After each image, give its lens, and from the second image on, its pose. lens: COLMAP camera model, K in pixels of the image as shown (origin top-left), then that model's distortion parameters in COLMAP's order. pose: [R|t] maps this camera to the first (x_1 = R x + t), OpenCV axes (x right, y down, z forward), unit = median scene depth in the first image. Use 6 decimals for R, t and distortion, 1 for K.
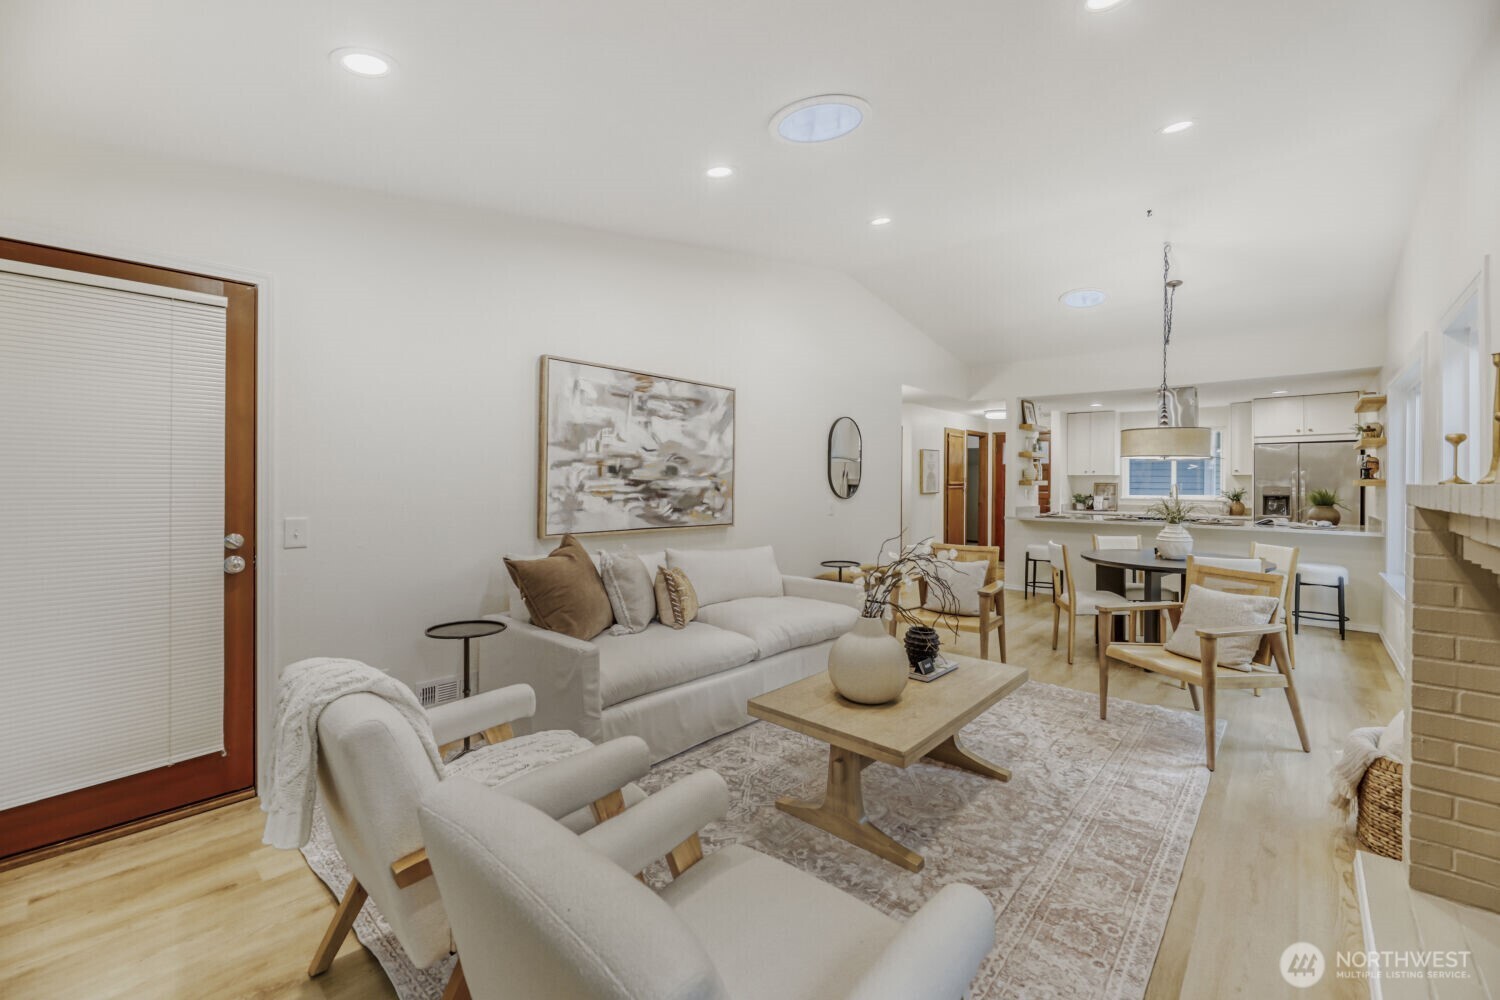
lens RADIAL K [[613.1, 0, 750.7], [0, 613.1, 486.8], [0, 0, 1]] dist [-0.002127, -0.000977]
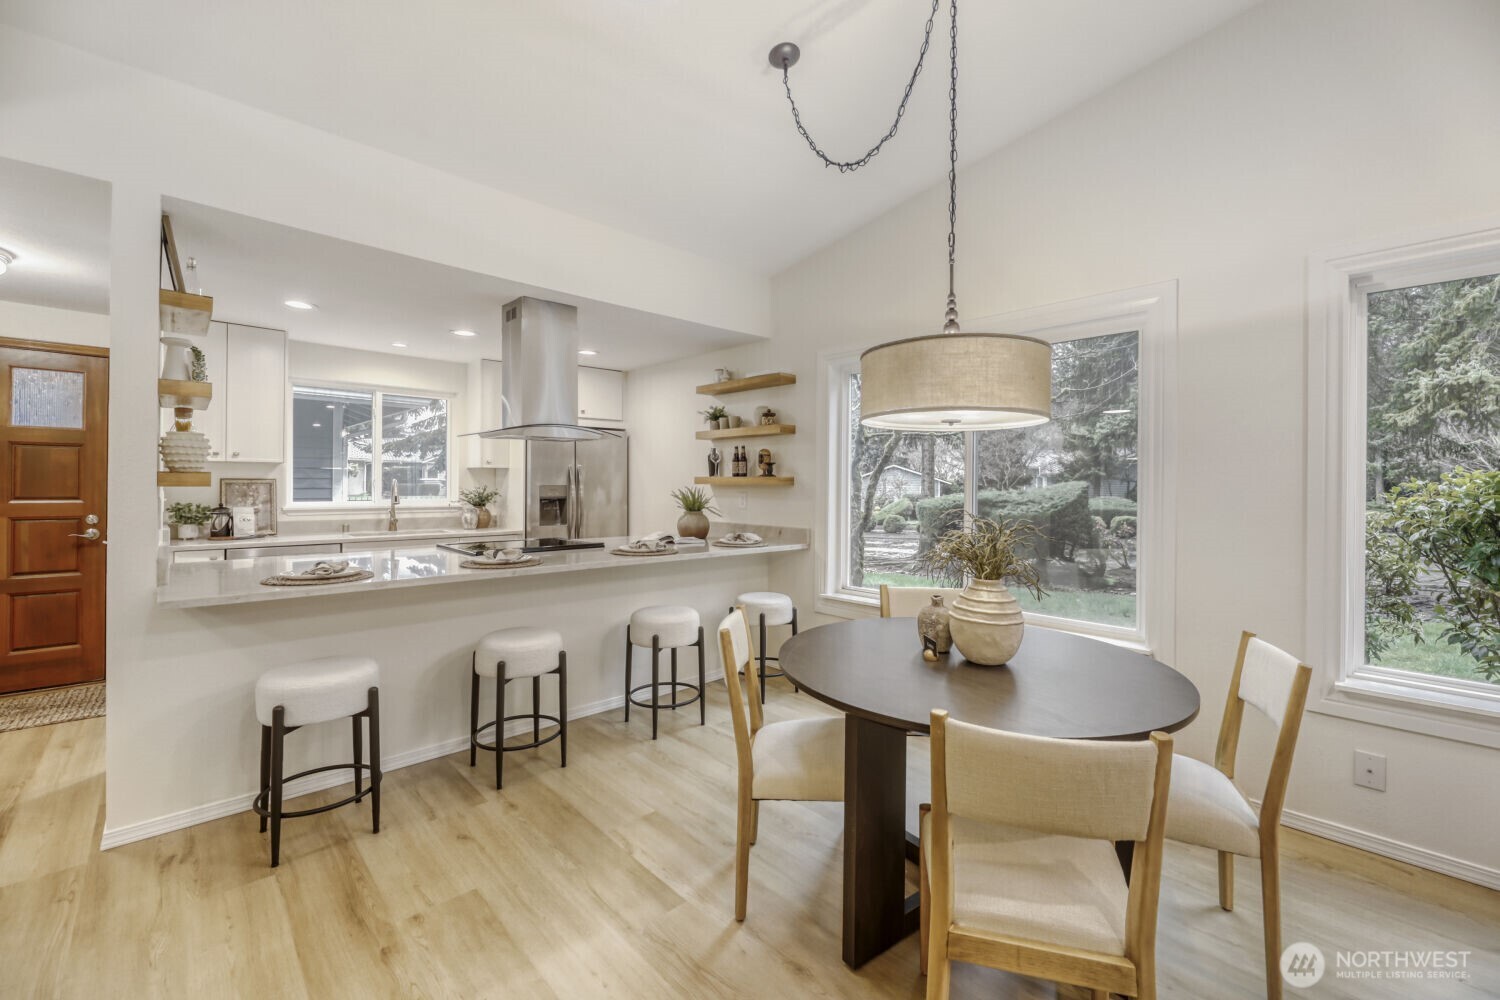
lens RADIAL K [[613.1, 0, 750.7], [0, 613.1, 486.8], [0, 0, 1]] dist [-0.002127, -0.000977]
pose [[0.091586, -0.010405, 0.995743, 0.130794], [0.003456, 0.999943, 0.010131, -0.003932], [-0.995791, 0.002513, 0.091617, 0.564241]]
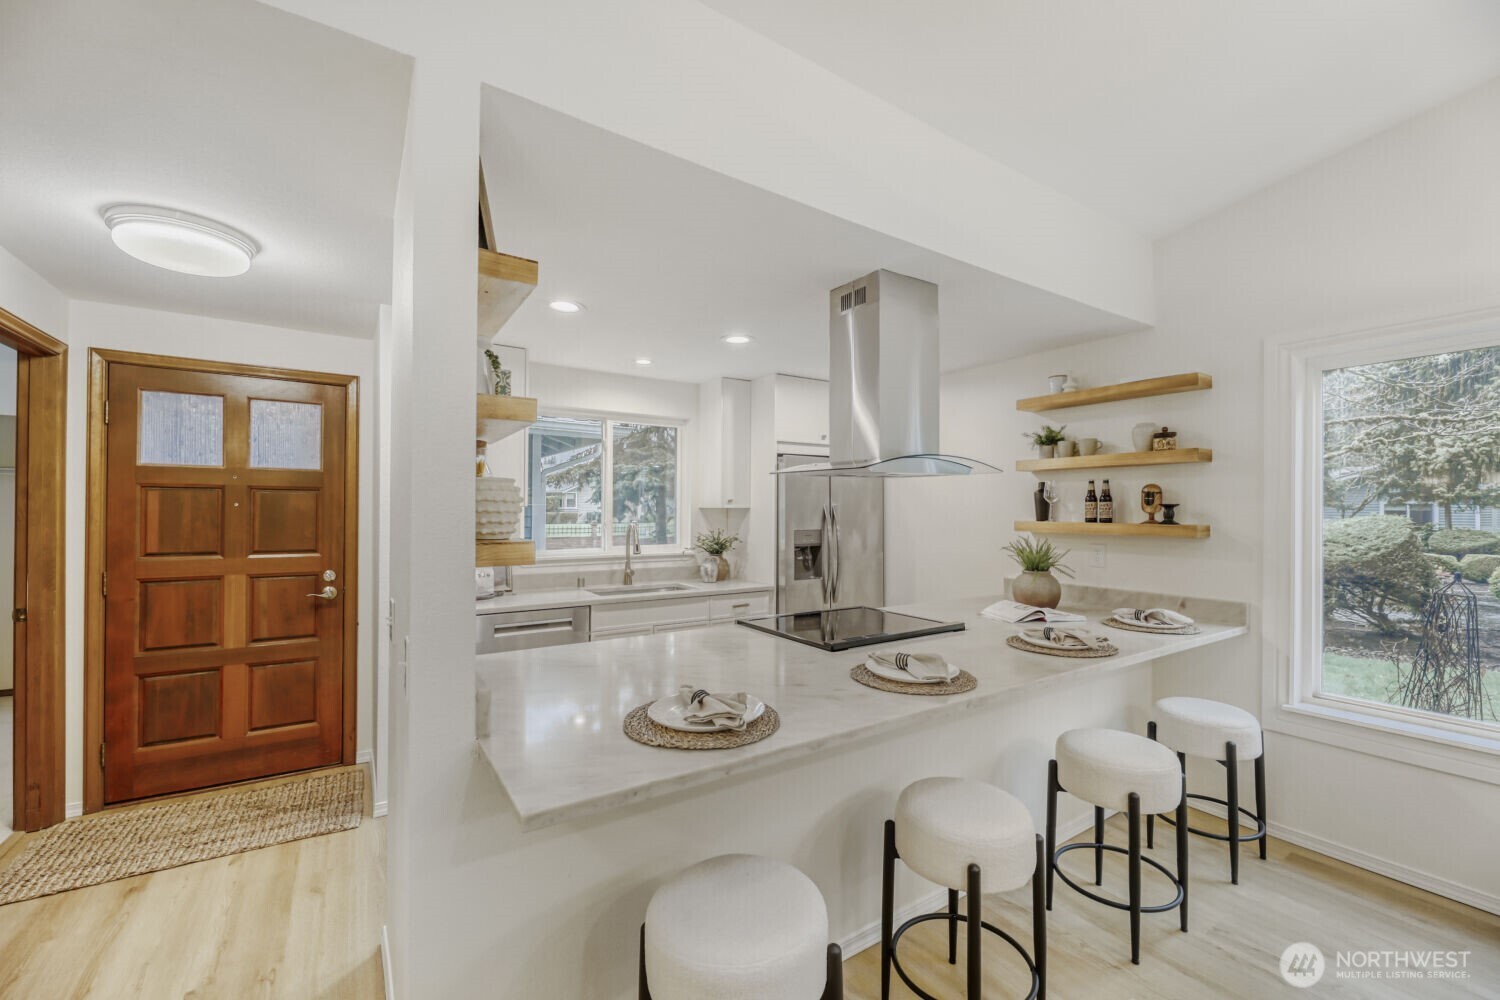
lens RADIAL K [[604.7, 0, 746.3], [0, 604.7, 511.3], [0, 0, 1]] dist [0.000110, 0.000077]
pose [[0.266854, -0.008092, 0.963703, 0.231720], [0.006262, 0.999958, 0.006663, -0.017595], [-0.963717, 0.004257, 0.266893, 0.724577]]
